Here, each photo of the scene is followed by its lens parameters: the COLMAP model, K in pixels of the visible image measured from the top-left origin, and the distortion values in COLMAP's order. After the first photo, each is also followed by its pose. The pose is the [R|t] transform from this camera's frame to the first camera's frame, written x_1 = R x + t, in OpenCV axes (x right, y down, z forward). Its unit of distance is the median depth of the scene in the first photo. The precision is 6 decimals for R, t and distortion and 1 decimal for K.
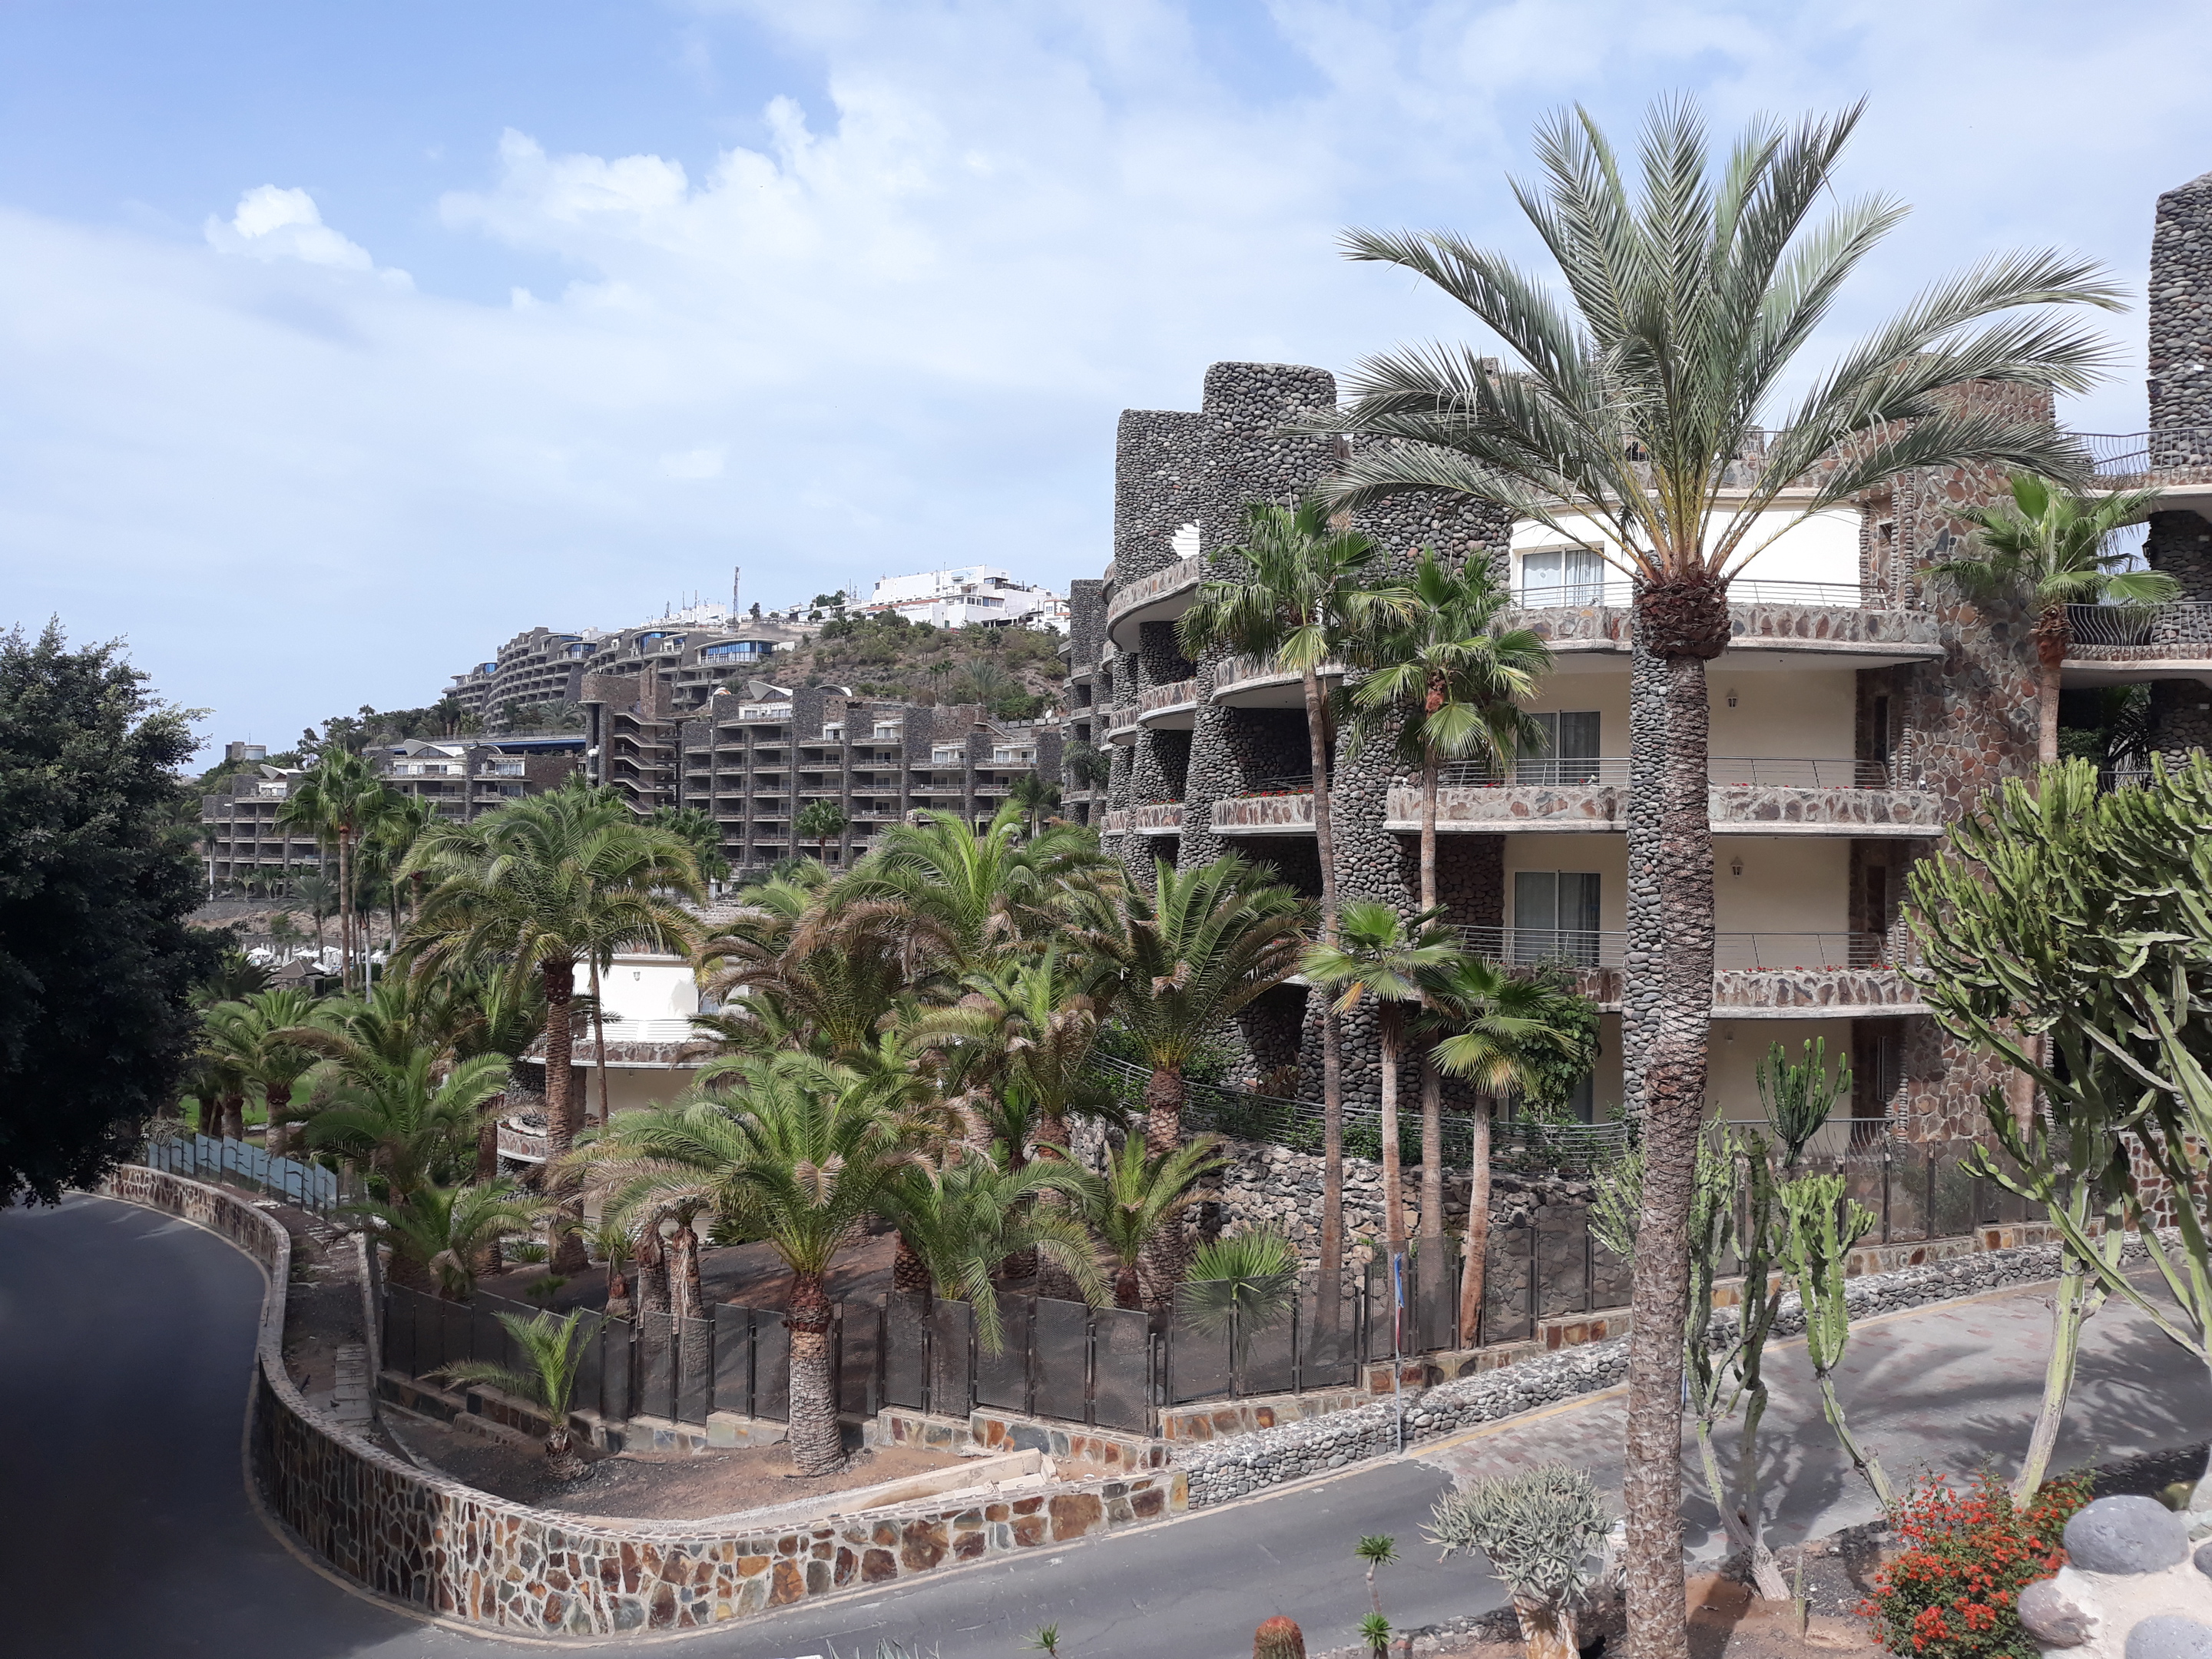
lens RADIAL K [[1773.6, 0, 1124.1], [0, 1773.6, 832.9], [0, 0, 1]] dist [-0.005619, -0.020846]
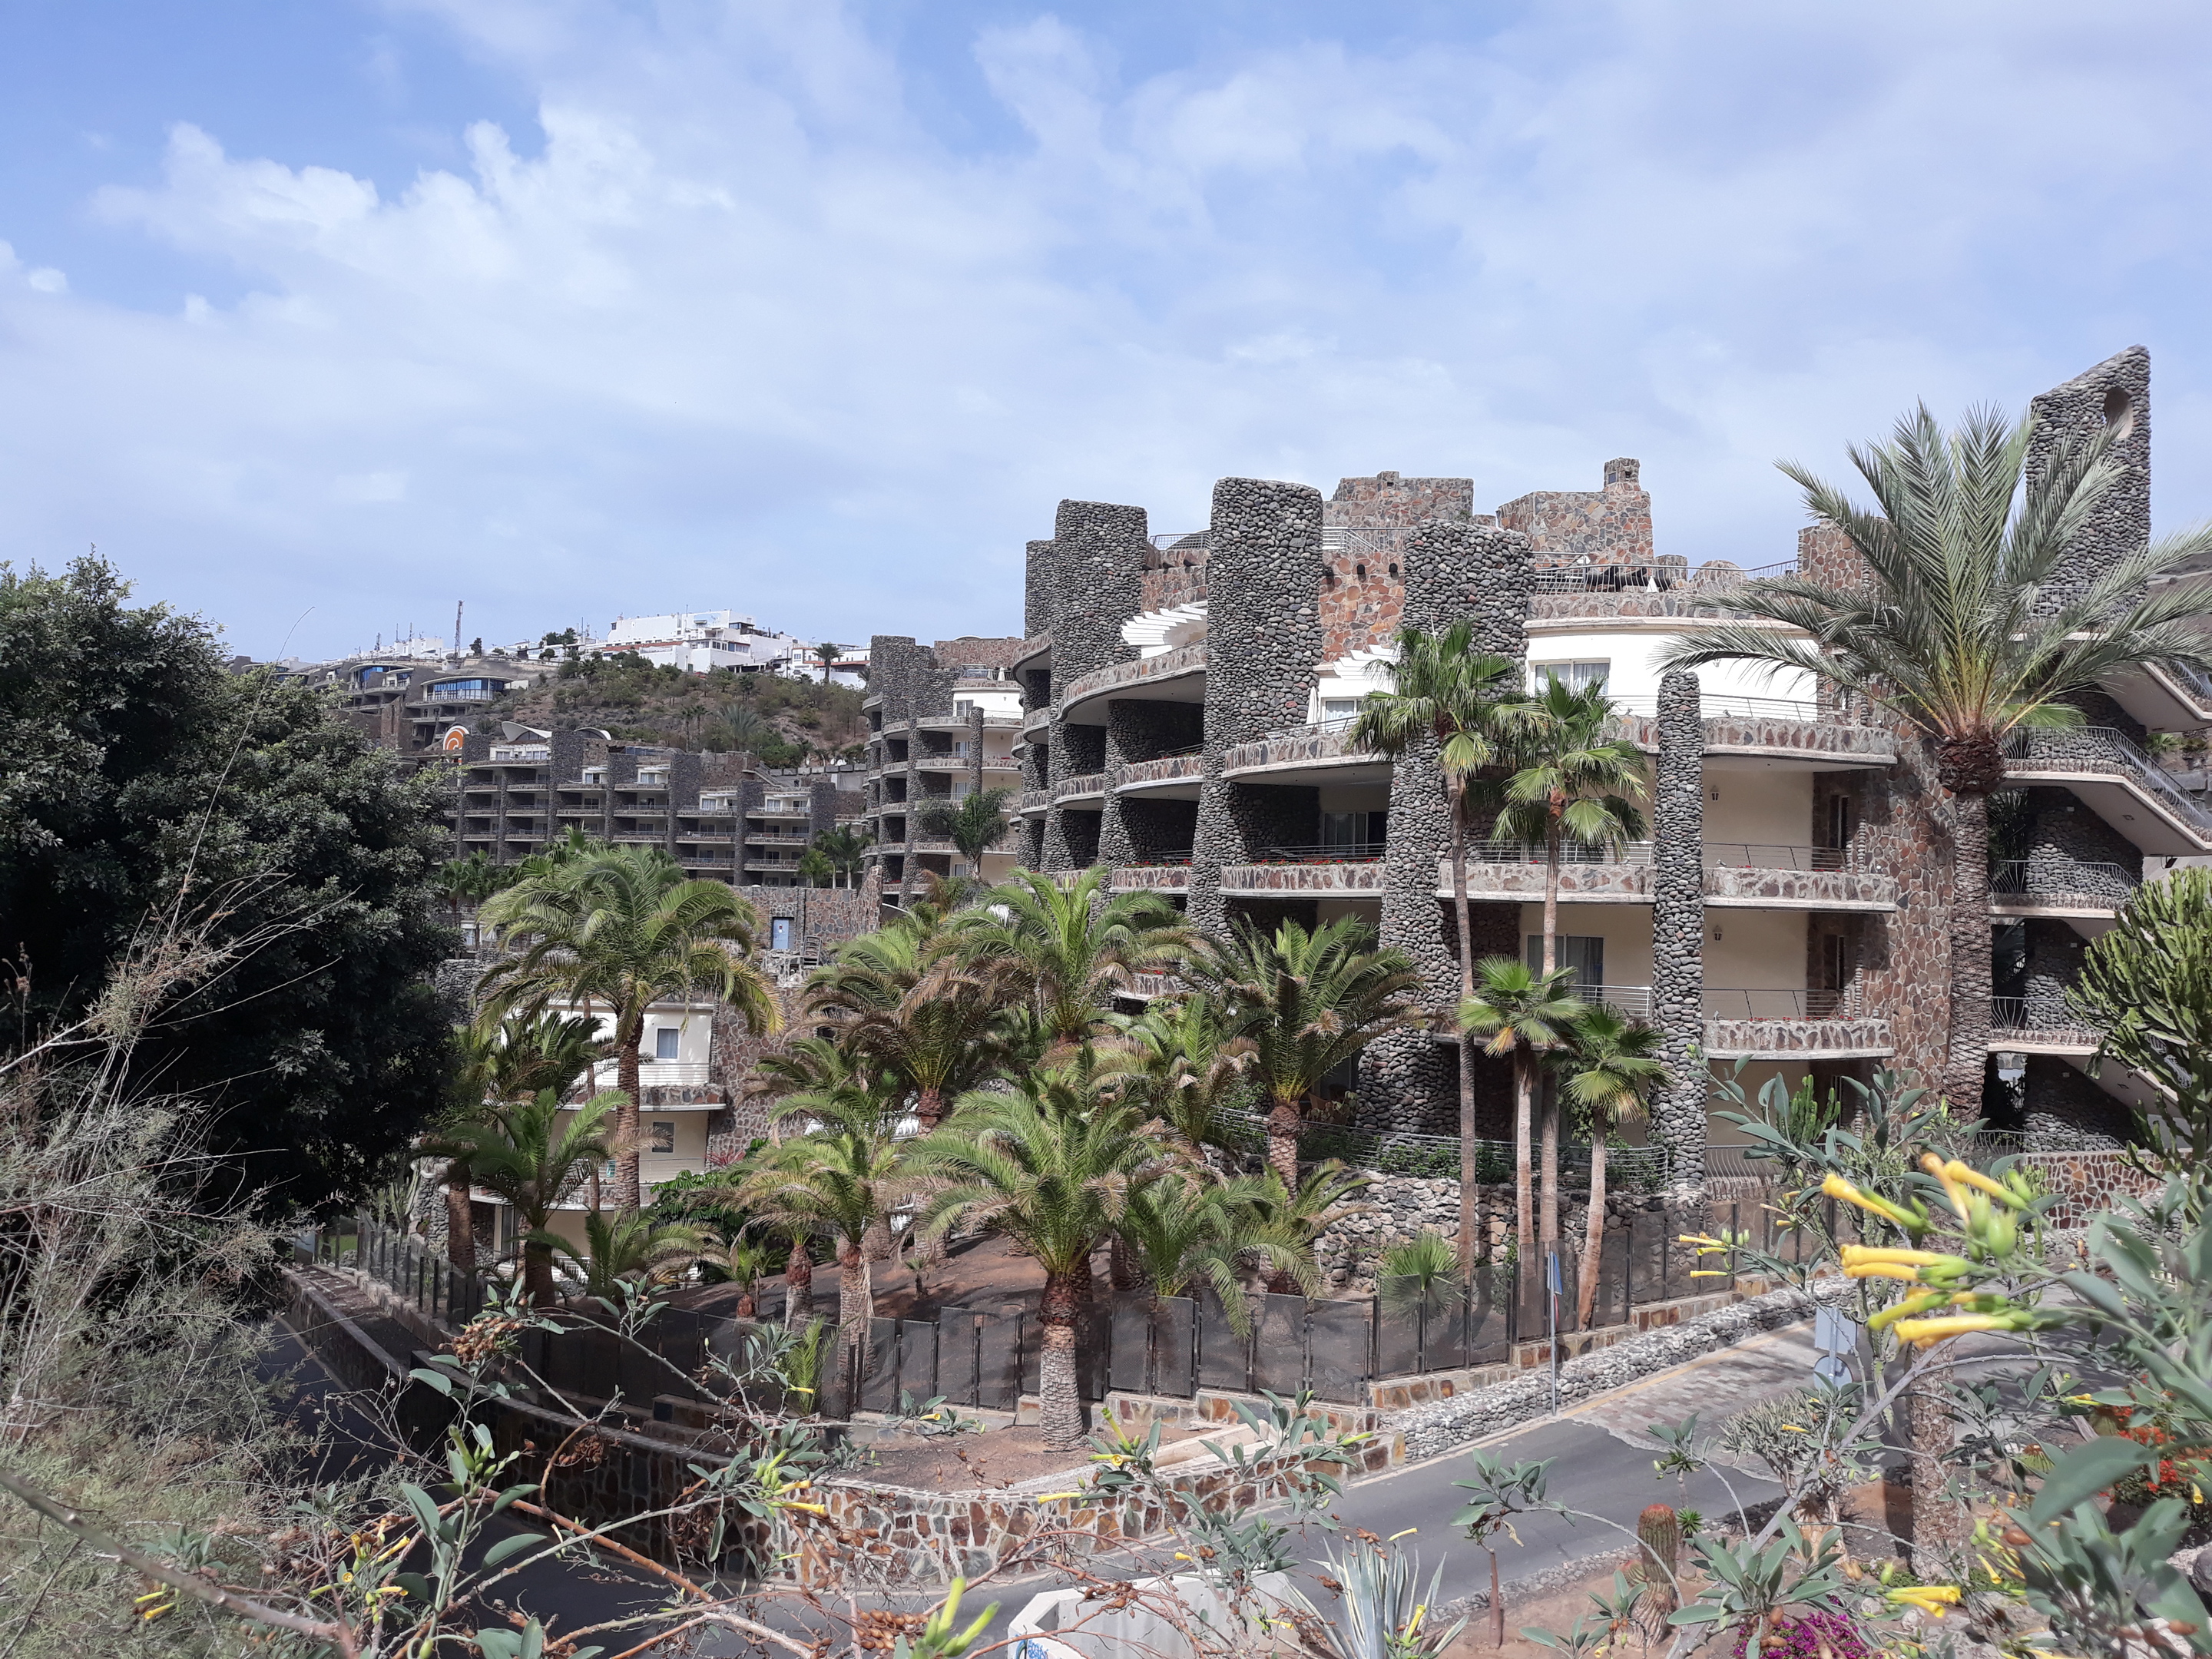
lens RADIAL K [[1773.6, 0, 1095.9], [0, 1773.6, 819.7], [0, 0, 1]] dist [-0.005619, -0.020846]
pose [[0.987882, 0.023664, 0.153391, -0.279495], [-0.018177, 0.999147, -0.037071, -0.006243], [-0.154137, 0.033834, 0.987470, -0.132856]]
